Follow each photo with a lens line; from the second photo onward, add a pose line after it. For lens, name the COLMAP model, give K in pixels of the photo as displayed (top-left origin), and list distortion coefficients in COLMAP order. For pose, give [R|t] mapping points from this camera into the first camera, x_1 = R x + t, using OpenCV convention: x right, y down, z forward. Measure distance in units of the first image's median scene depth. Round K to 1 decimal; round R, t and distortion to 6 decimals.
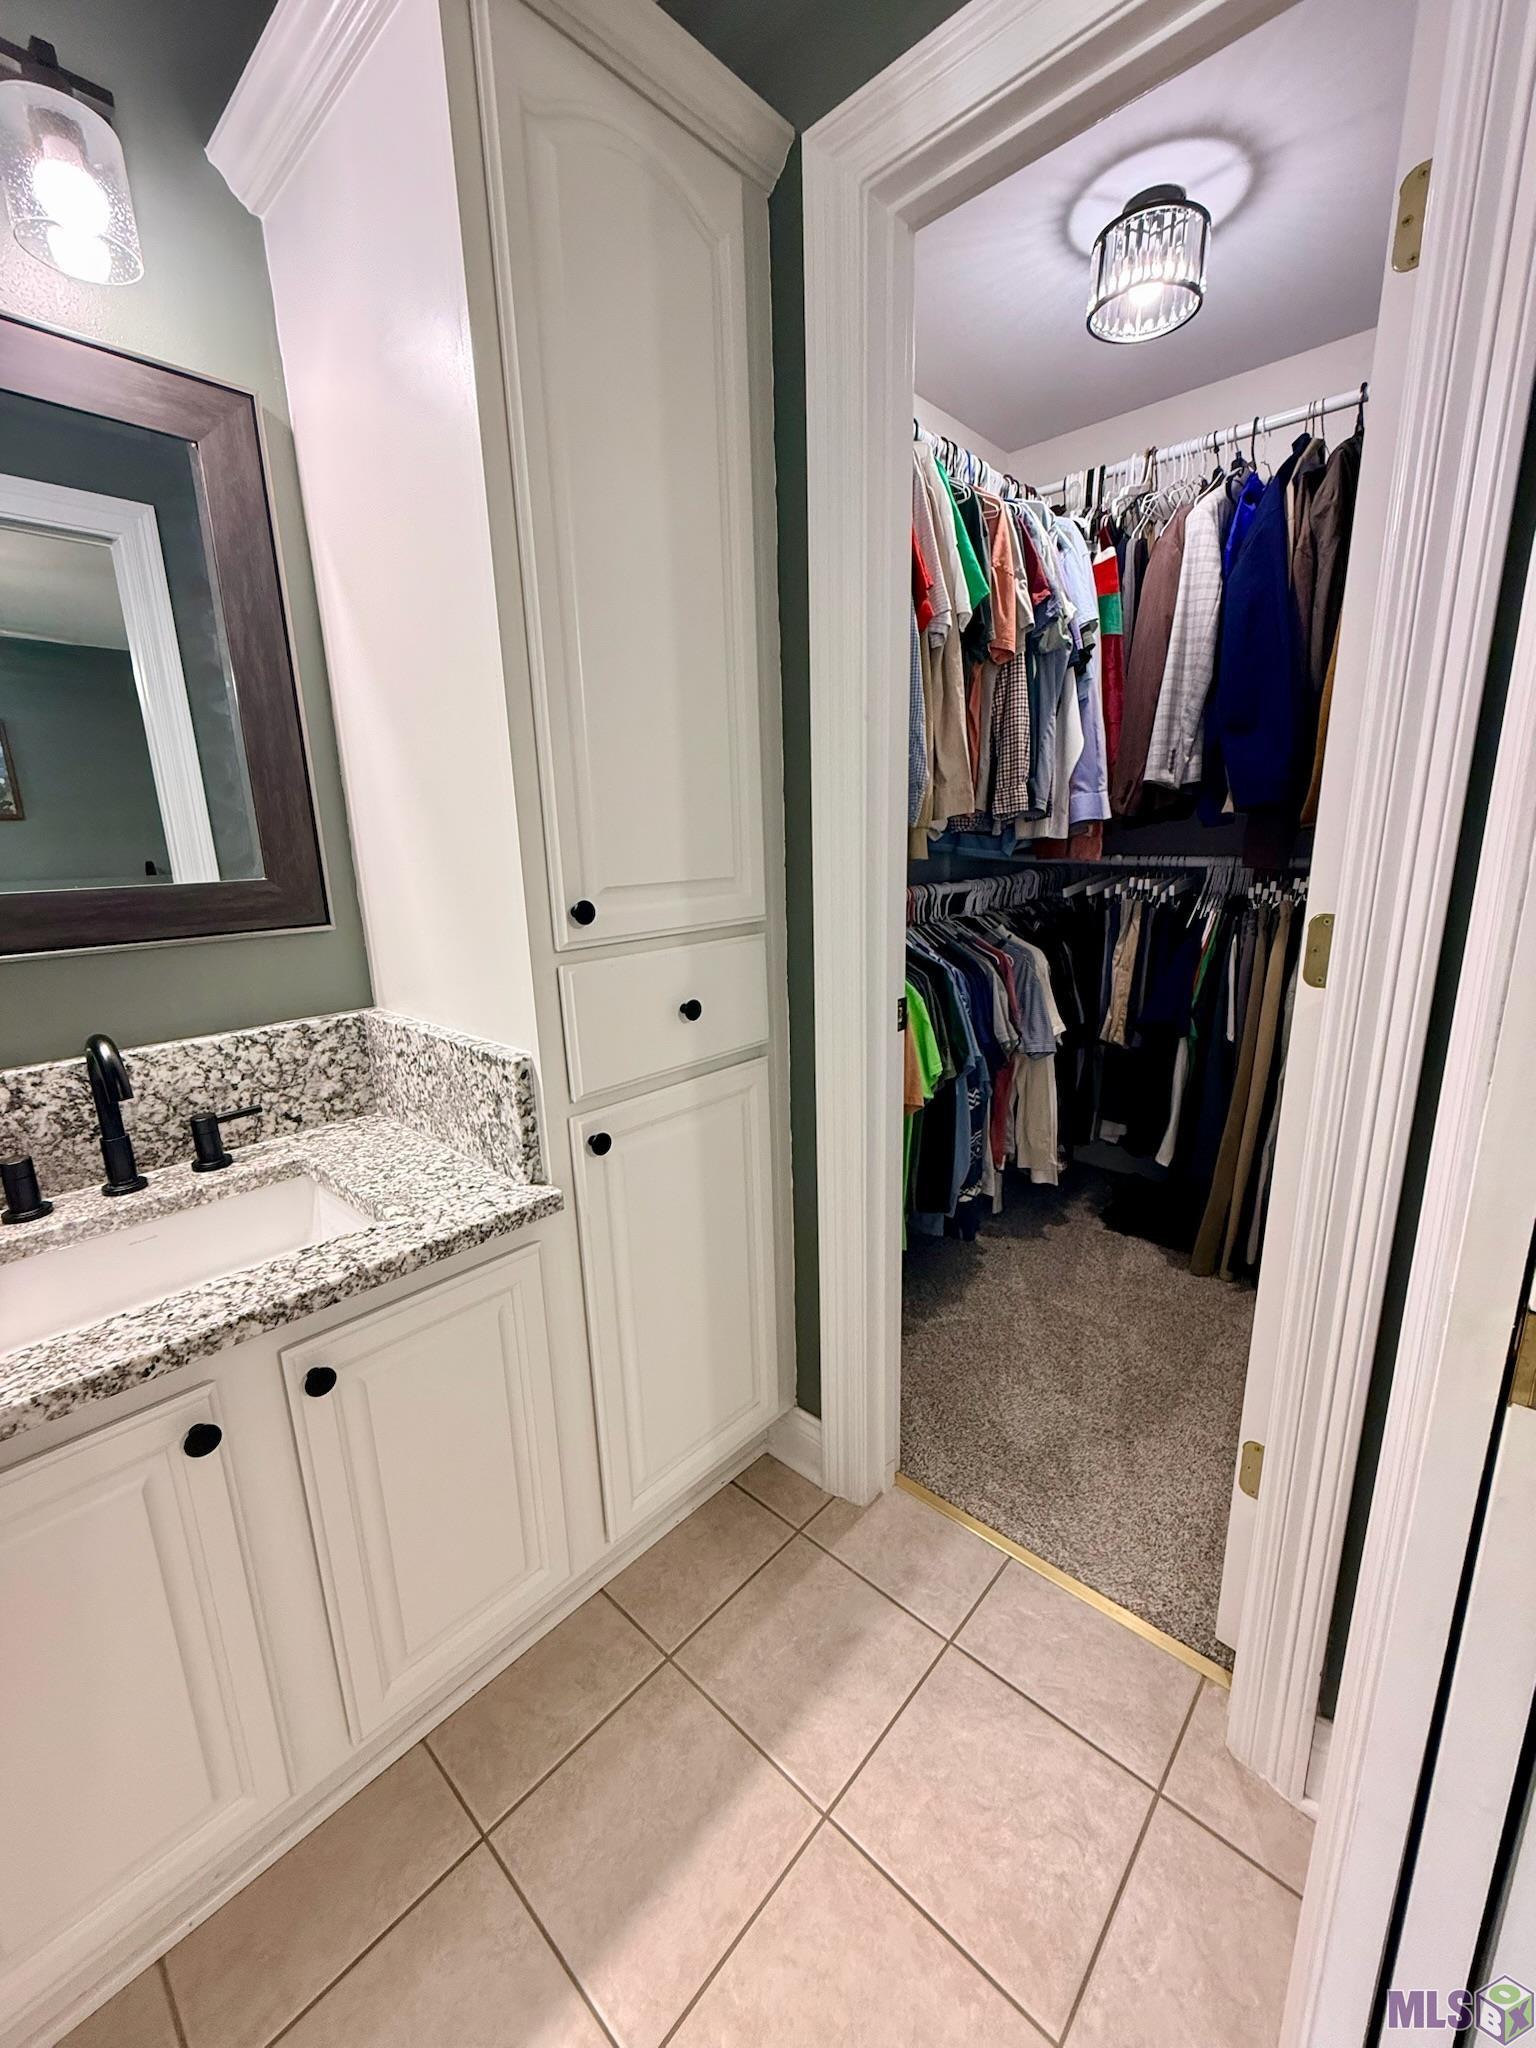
lens RADIAL K [[815.9, 0, 767.2], [0, 815.9, 1022.3], [0, 0, 1]] dist [-0.001275, -0.000476]
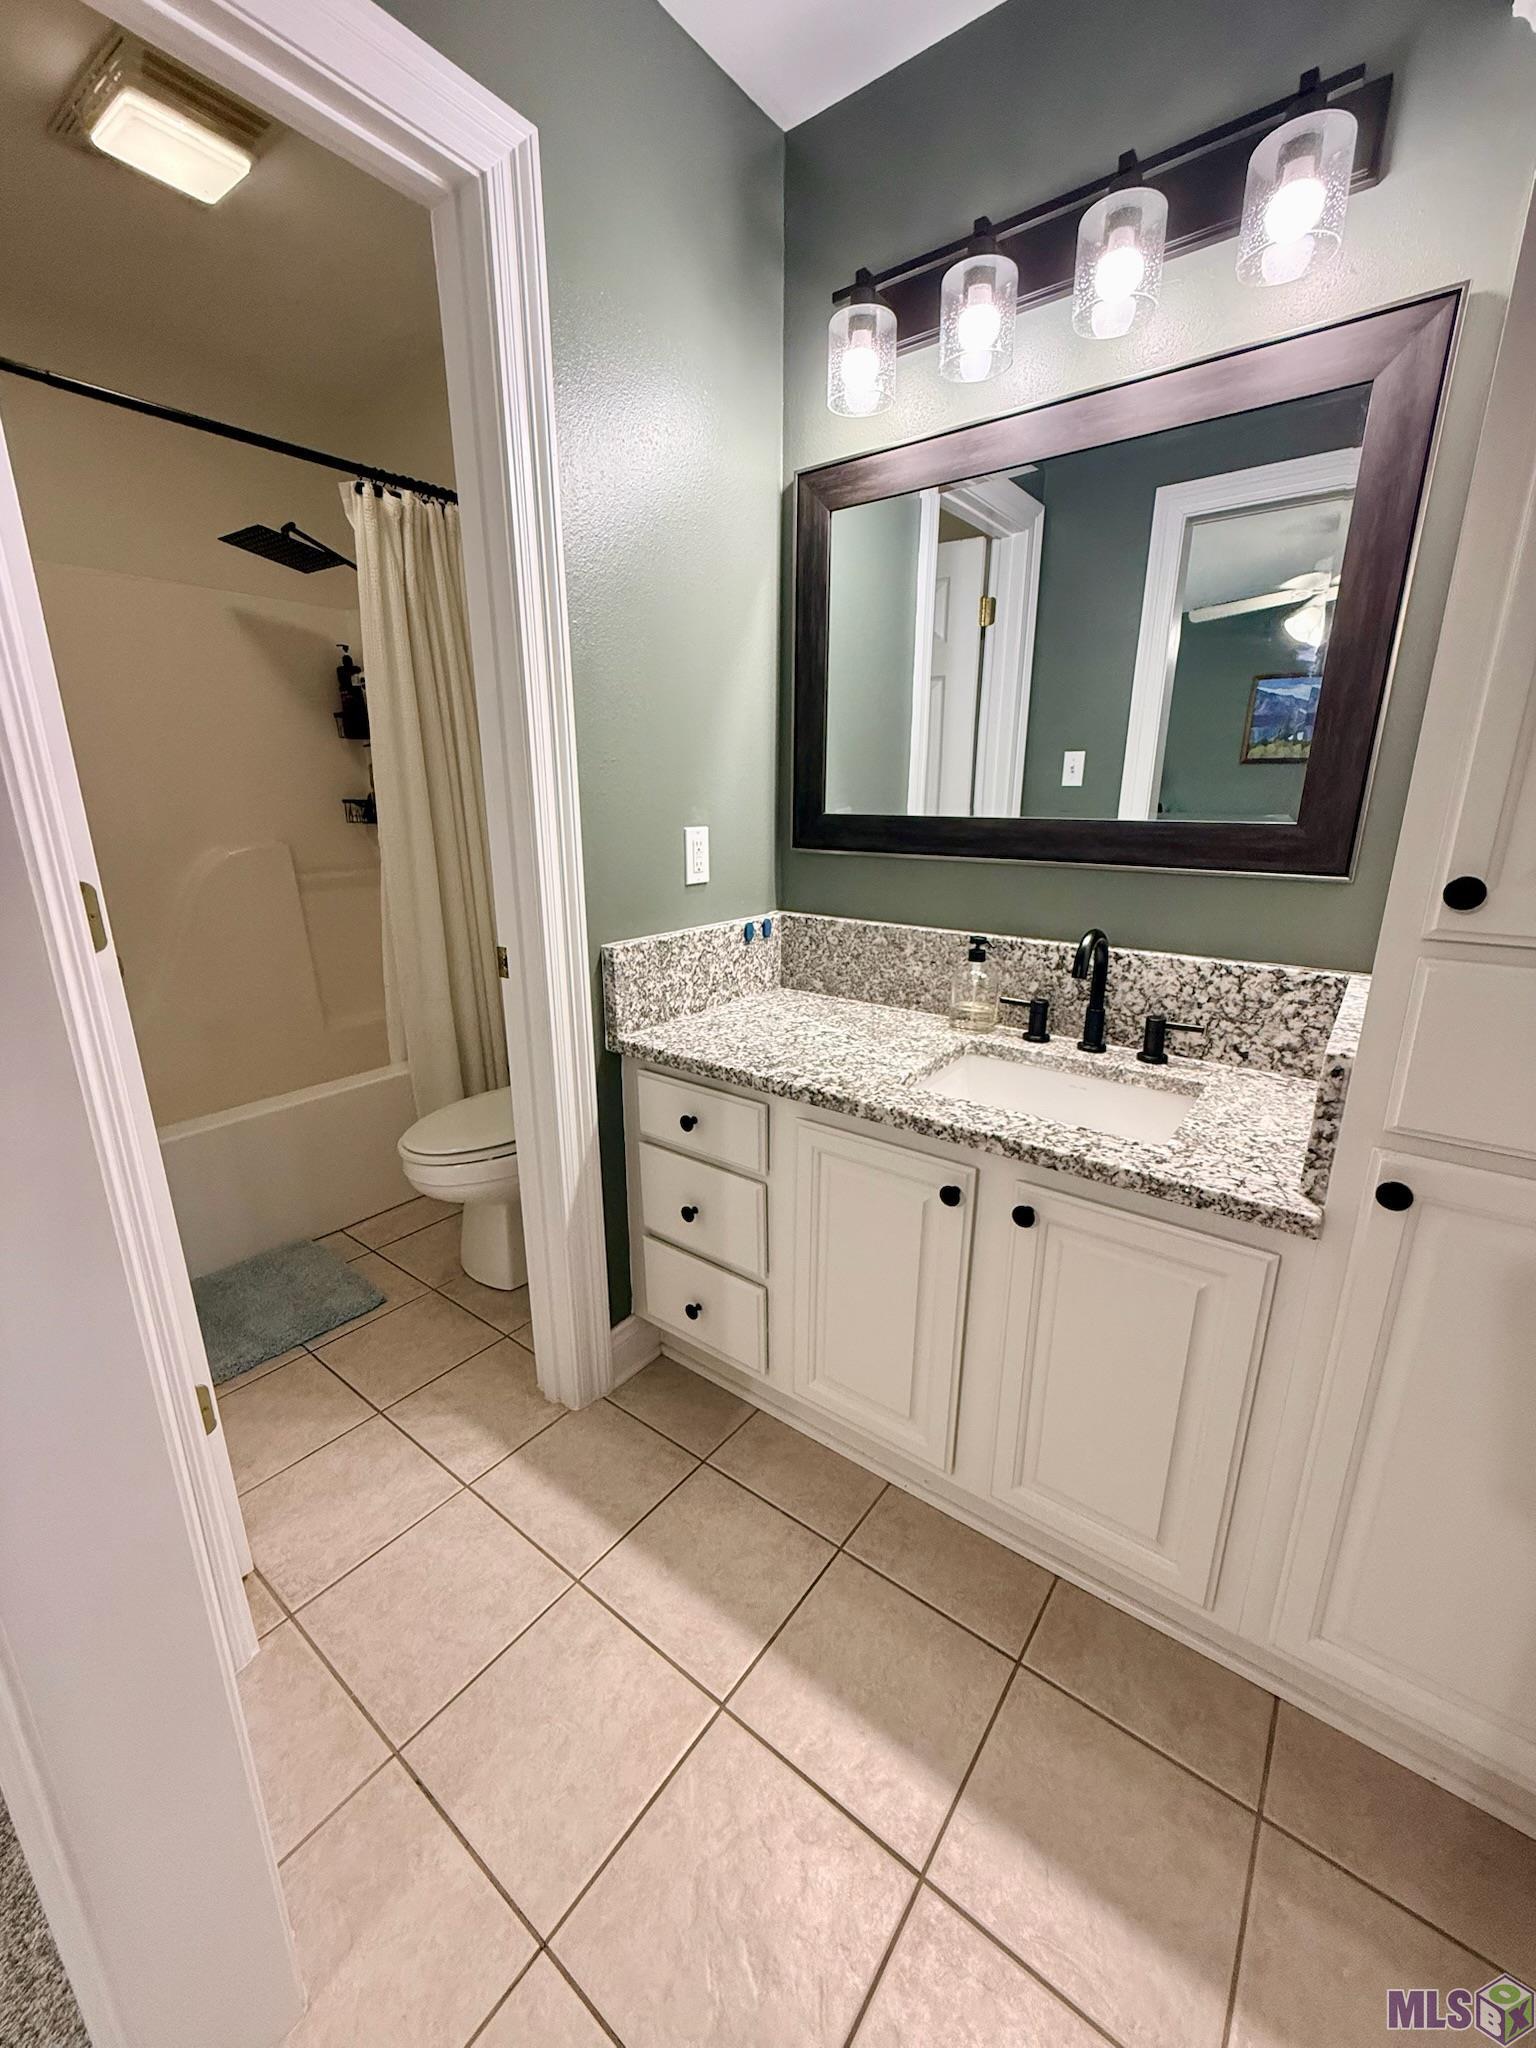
lens RADIAL K [[815.9, 0, 766.3], [0, 815.9, 1021.6], [0, 0, 1]] dist [-0.001275, -0.000476]
pose [[0.089783, 0.295462, -0.951126, 0.395915], [-0.230957, 0.935128, 0.268691, -0.068718], [0.968813, 0.195545, 0.152198, 0.263266]]
